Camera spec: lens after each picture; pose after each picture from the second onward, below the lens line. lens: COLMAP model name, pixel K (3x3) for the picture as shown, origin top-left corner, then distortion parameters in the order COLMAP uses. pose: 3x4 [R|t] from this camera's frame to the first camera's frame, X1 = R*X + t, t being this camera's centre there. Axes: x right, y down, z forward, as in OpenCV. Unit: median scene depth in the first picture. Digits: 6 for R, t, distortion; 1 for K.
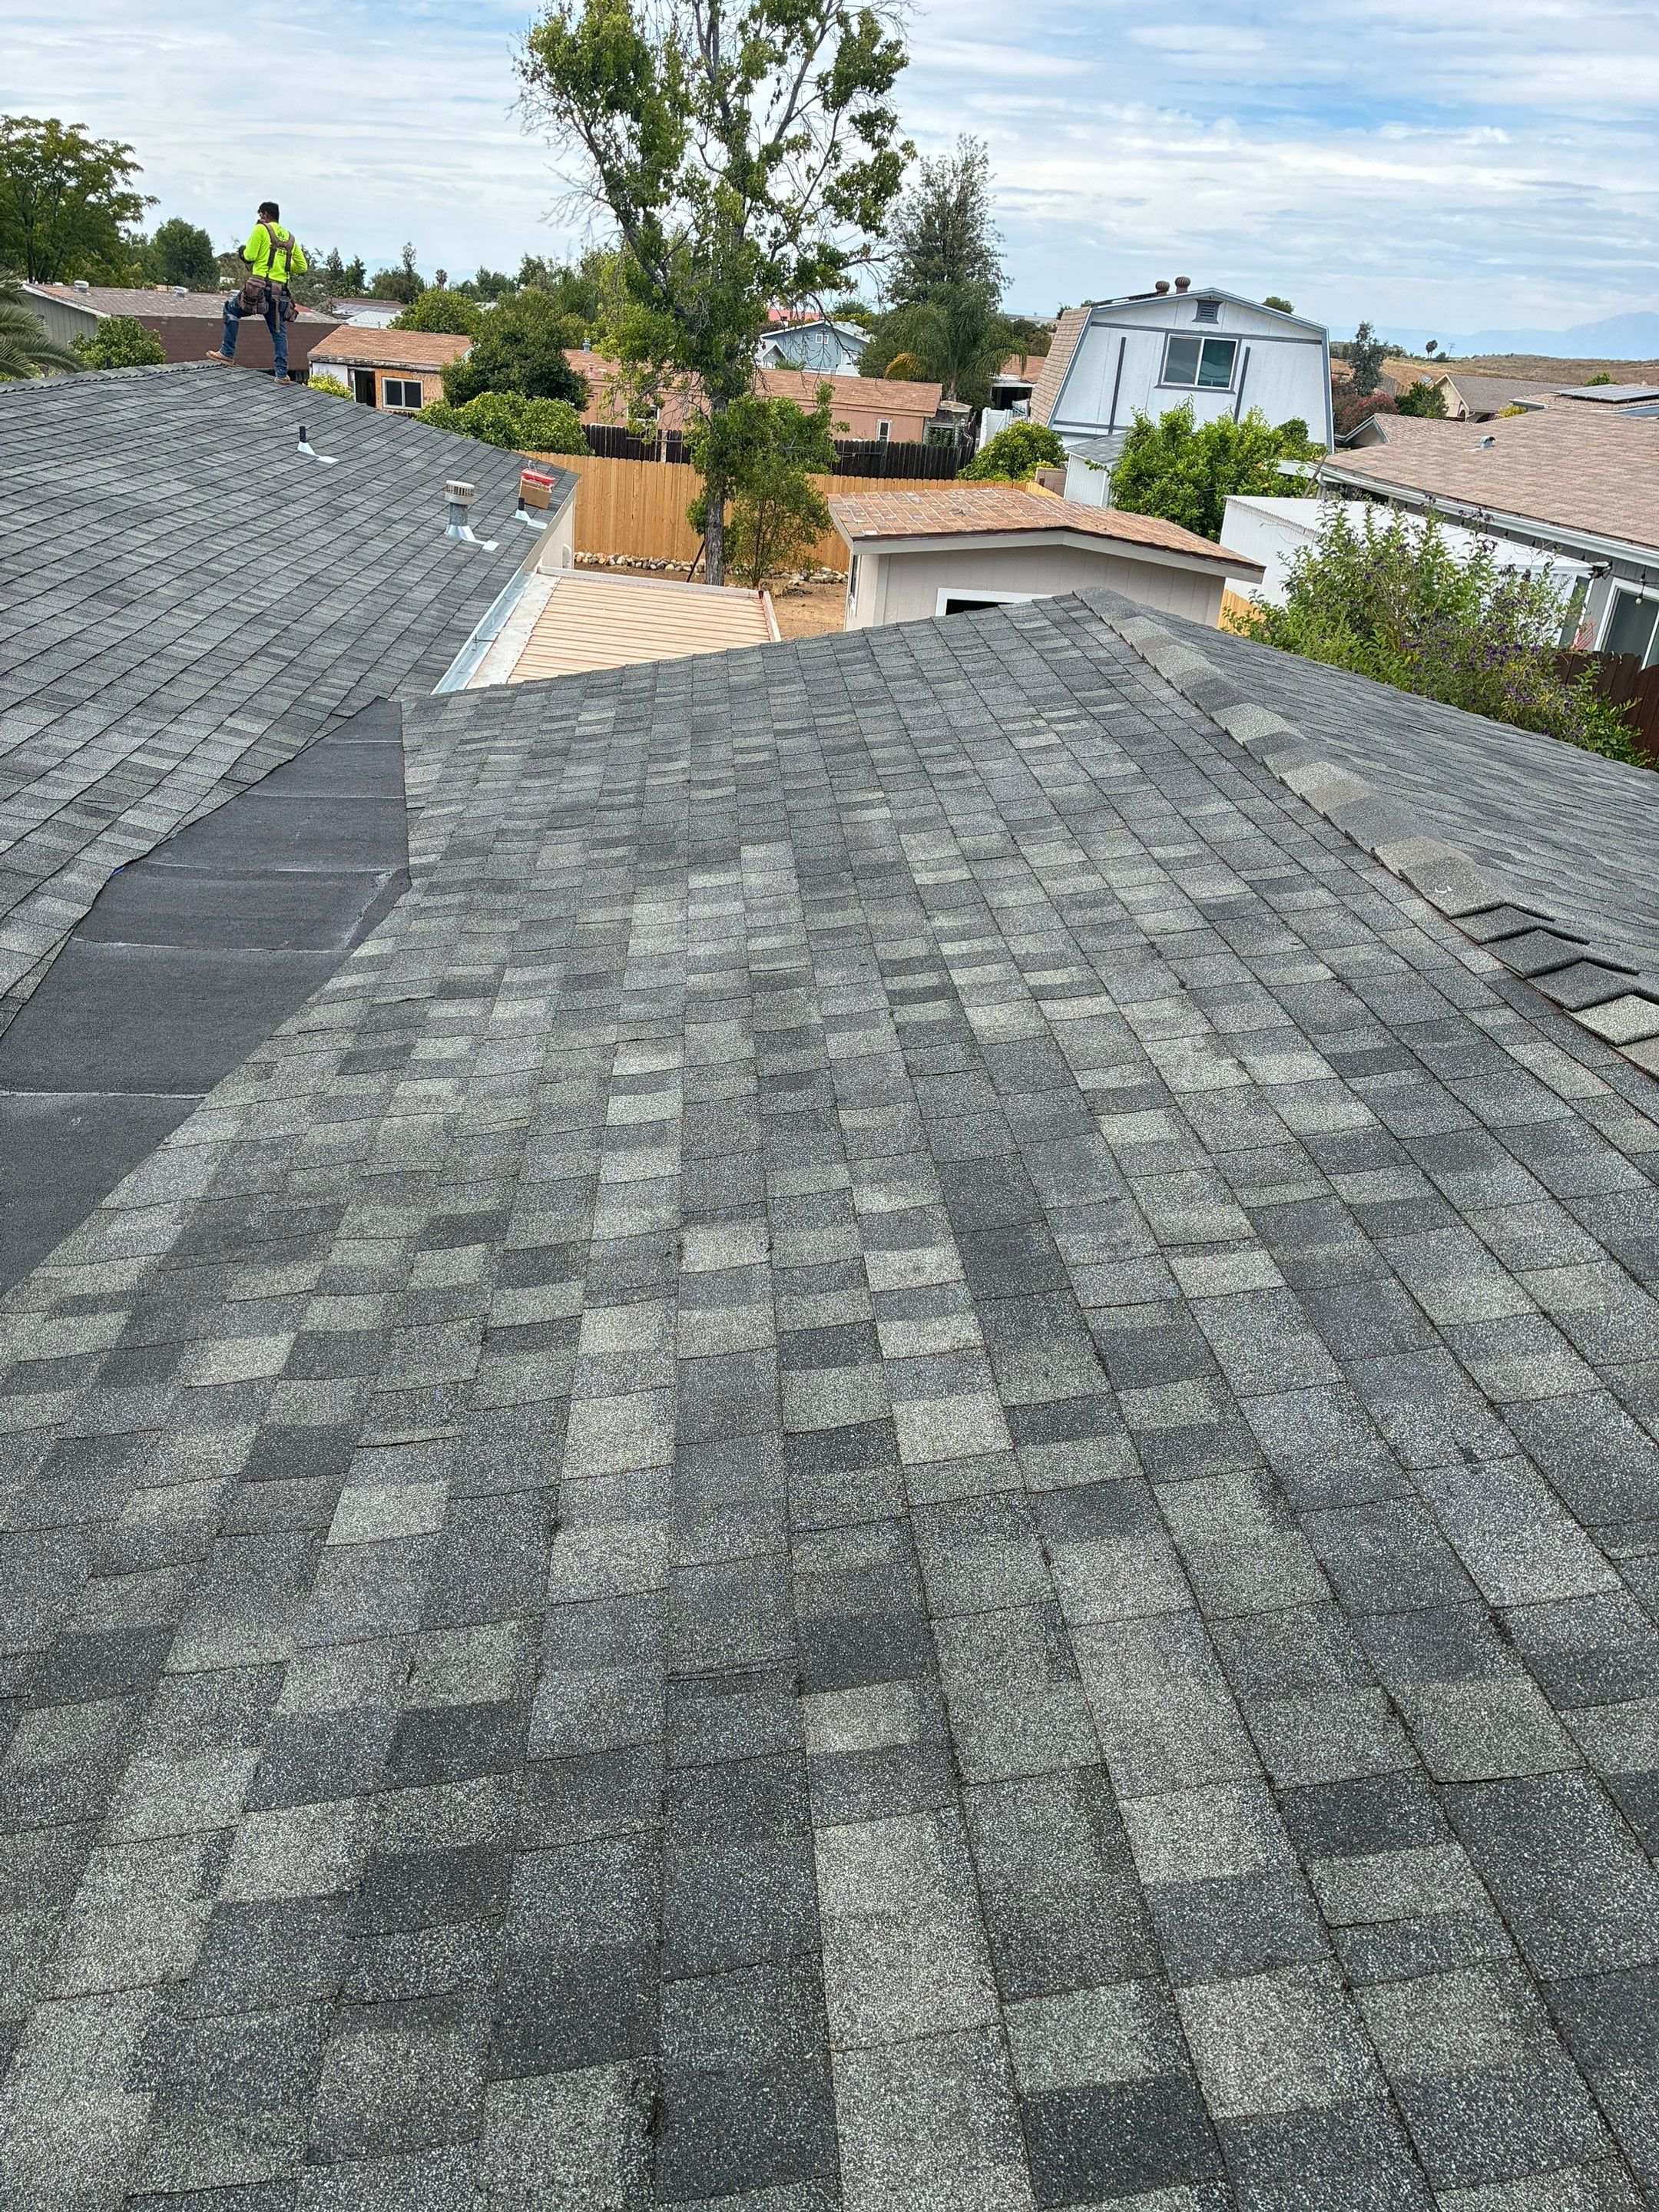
lens RADIAL K [[1652.4, 0, 822.0], [0, 1652.4, 1107.2], [0, 0, 1]] dist [0.047374, -0.069938]
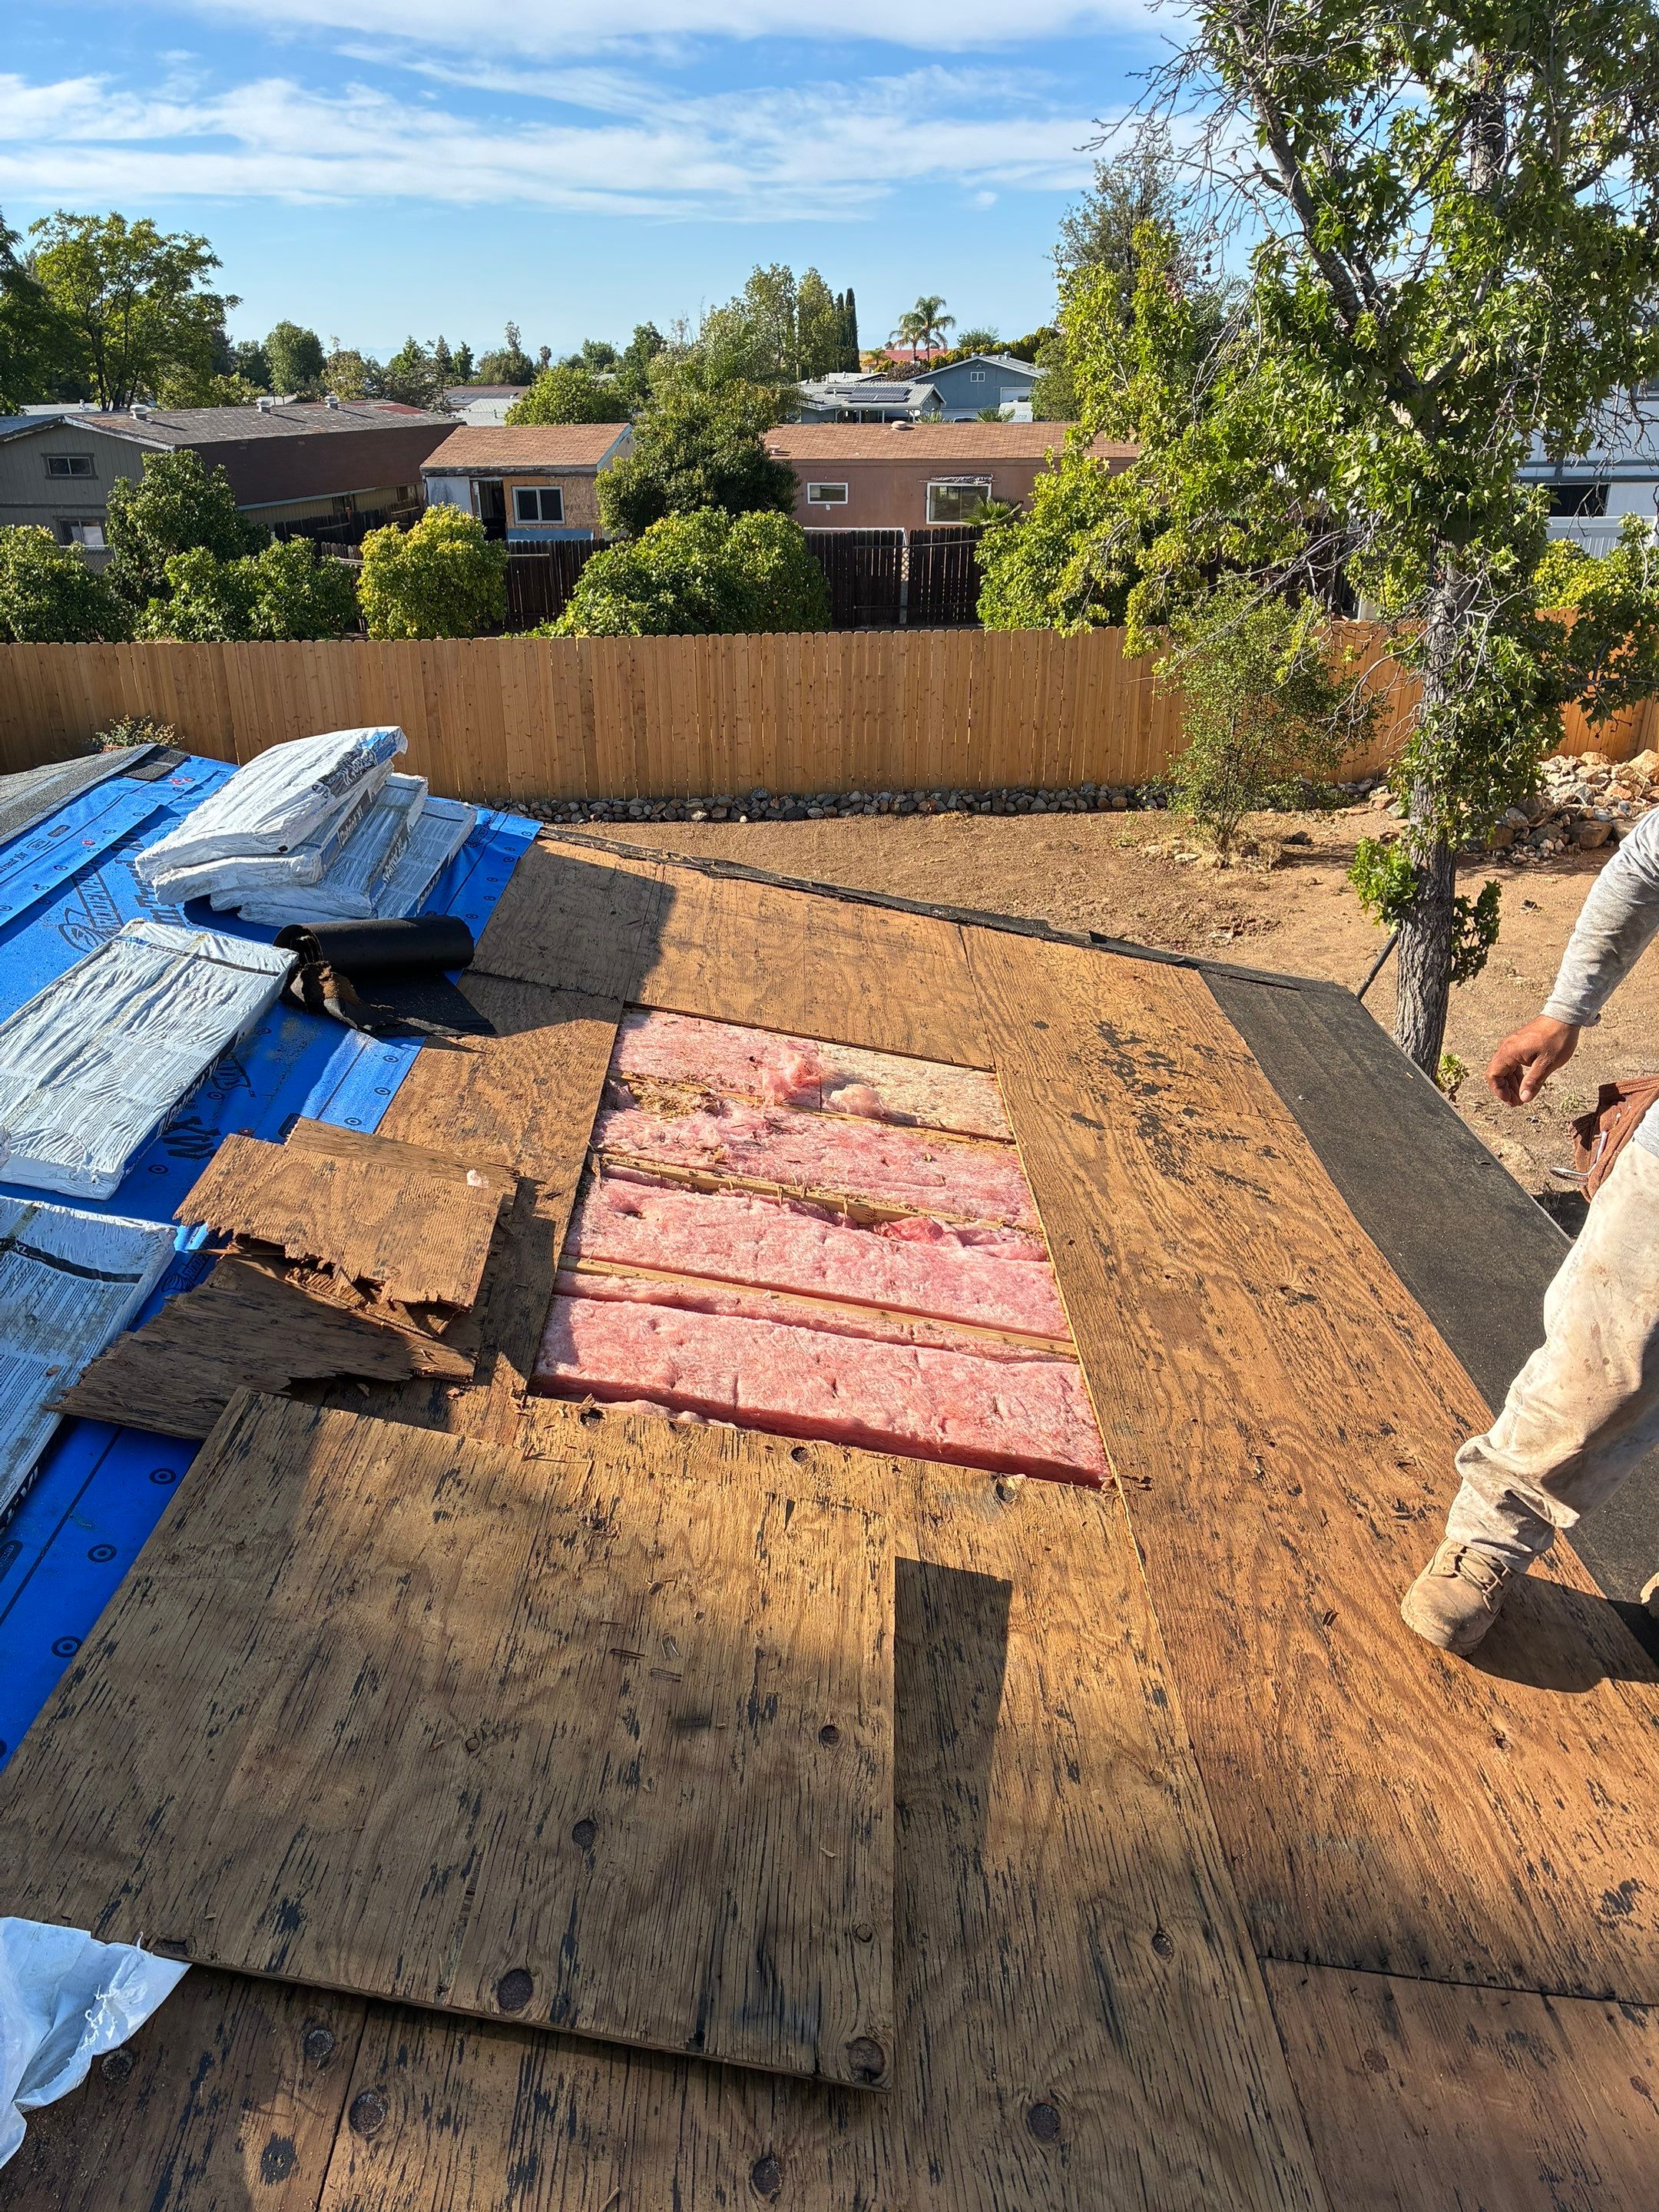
lens RADIAL K [[1656.4, 0, 819.9], [0, 1656.4, 1099.1], [0, 0, 1]] dist [0.050129, -0.055076]
pose [[0.994111, -0.065580, -0.086272, -0.039588], [0.063362, 0.997592, -0.028214, -0.066341], [0.087915, 0.022581, 0.995872, 0.130409]]
